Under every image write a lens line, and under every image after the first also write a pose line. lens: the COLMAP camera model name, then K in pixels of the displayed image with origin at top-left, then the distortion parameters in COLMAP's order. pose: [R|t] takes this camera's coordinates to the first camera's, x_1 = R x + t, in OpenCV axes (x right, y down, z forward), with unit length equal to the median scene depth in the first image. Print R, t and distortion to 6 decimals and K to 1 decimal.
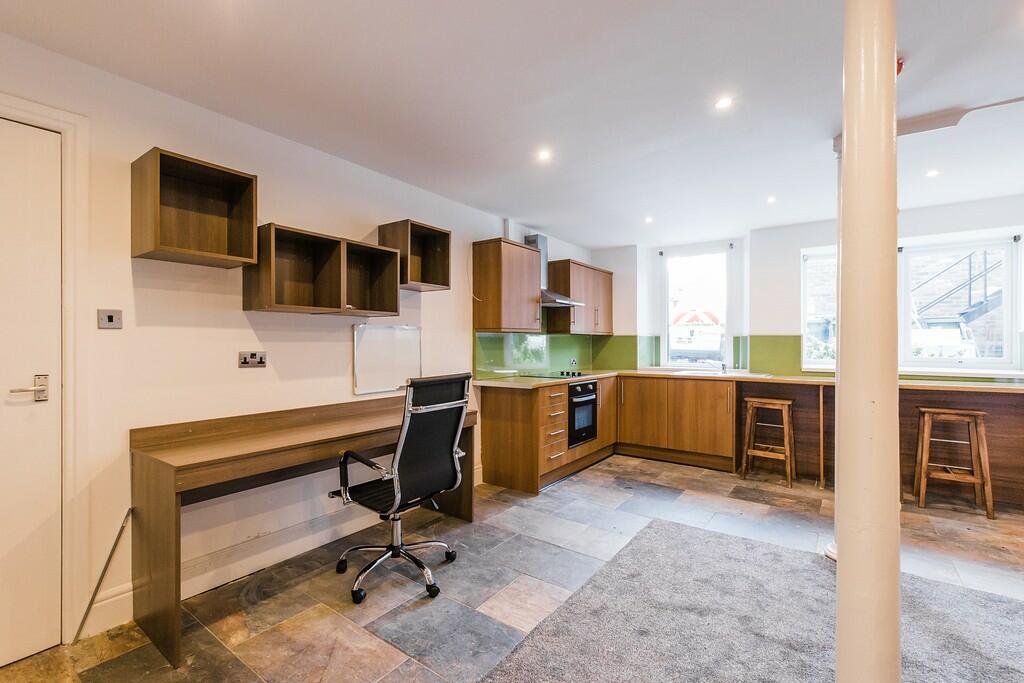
lens RADIAL K [[458.4, 0, 497.2], [0, 458.4, 343.8], [0, 0, 1]] dist [0.000602, -0.000151]
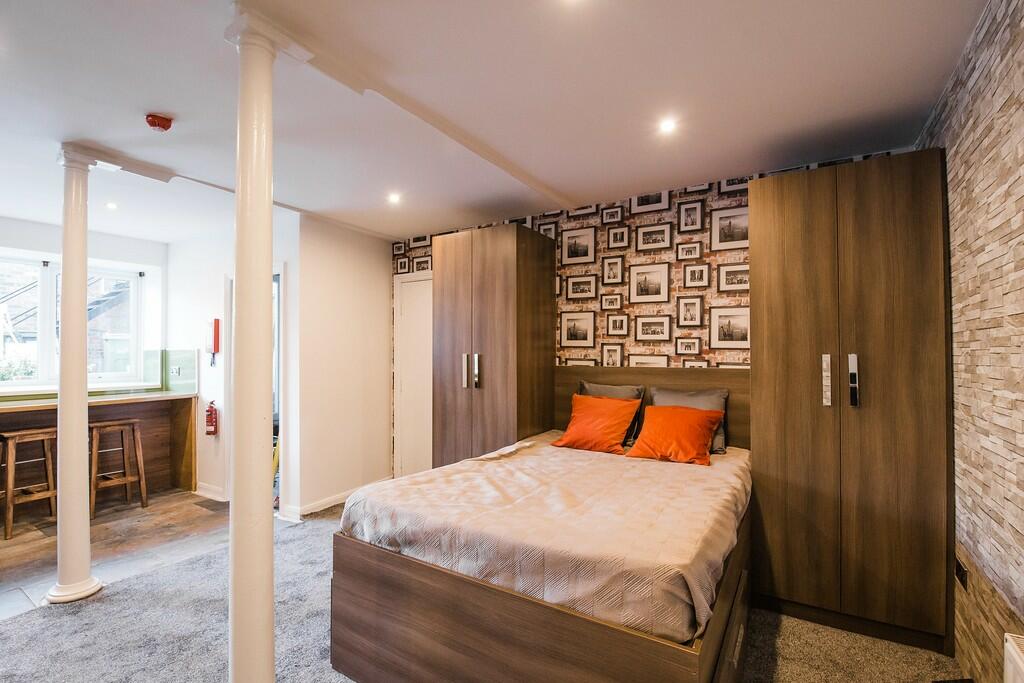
lens RADIAL K [[458.2, 0, 508.7], [0, 458.2, 345.5], [0, 0, 1]] dist [-0.031656, -0.000221]
pose [[-0.084727, 0.015613, 0.996282, -0.158413], [0.005800, 0.999868, -0.015176, -0.016455], [-0.996387, 0.004493, -0.084807, 0.135524]]
